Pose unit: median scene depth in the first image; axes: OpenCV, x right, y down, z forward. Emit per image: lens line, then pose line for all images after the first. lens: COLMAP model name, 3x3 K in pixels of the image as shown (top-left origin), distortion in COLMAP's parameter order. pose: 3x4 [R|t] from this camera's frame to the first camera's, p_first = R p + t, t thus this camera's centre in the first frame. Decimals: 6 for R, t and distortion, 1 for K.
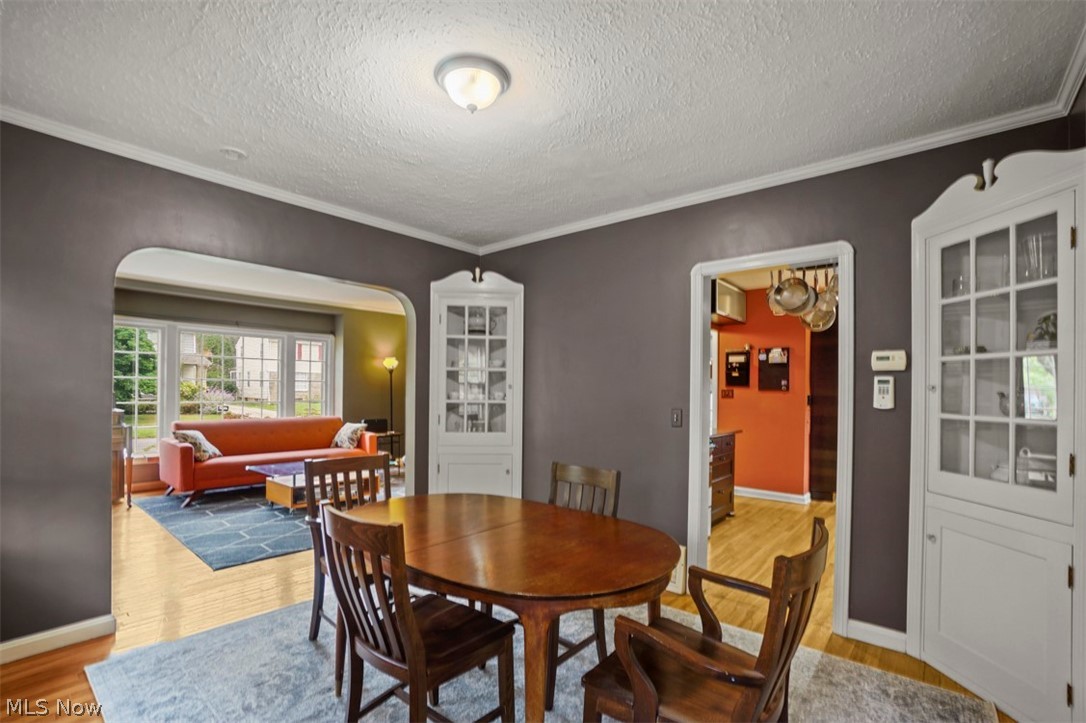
lens RADIAL K [[482.2, 0, 539.0], [0, 482.2, 388.5], [0, 0, 1]] dist [-0.049633, 0.000498]
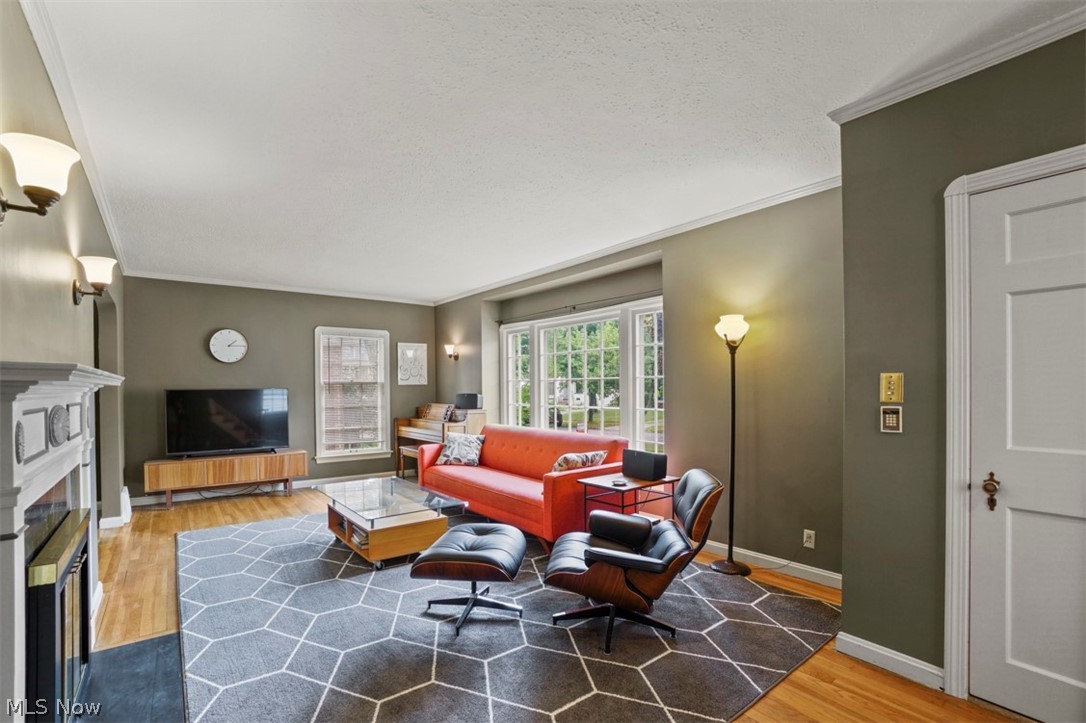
lens RADIAL K [[482.2, 0, 539.0], [0, 482.2, 388.5], [0, 0, 1]] dist [-0.049633, 0.000498]
pose [[-0.205379, -0.008787, -0.978643, 0.172897], [0.005583, 0.999933, -0.010150, 0.006574], [0.978667, -0.007548, -0.205316, 1.102360]]
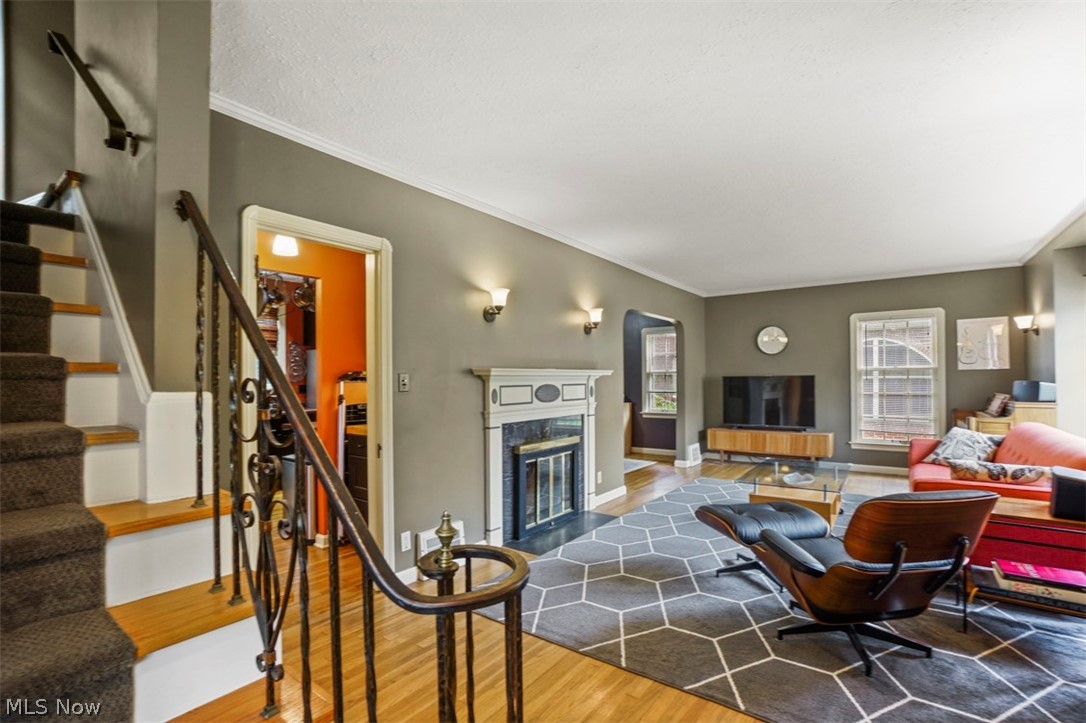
lens RADIAL K [[482.2, 0, 539.0], [0, 482.2, 388.5], [0, 0, 1]] dist [-0.049633, 0.000498]
pose [[-0.998540, 0.004128, -0.053858, 0.017797], [0.003359, 0.999891, 0.014359, 0.005652], [0.053912, 0.014157, -0.998445, 1.410779]]
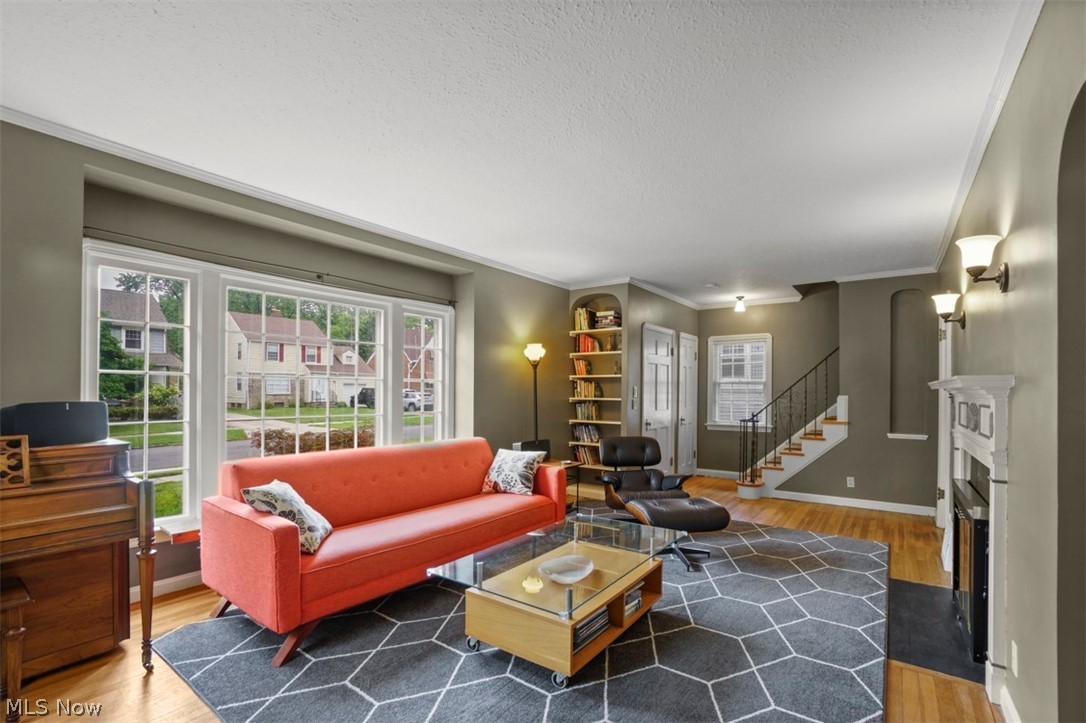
lens RADIAL K [[482.2, 0, 539.0], [0, 482.2, 388.5], [0, 0, 1]] dist [-0.049633, 0.000498]
pose [[0.998390, -0.004334, 0.056560, -0.408810], [0.004587, 0.999980, -0.004343, -0.000766], [-0.056540, 0.004595, 0.998390, 0.414861]]
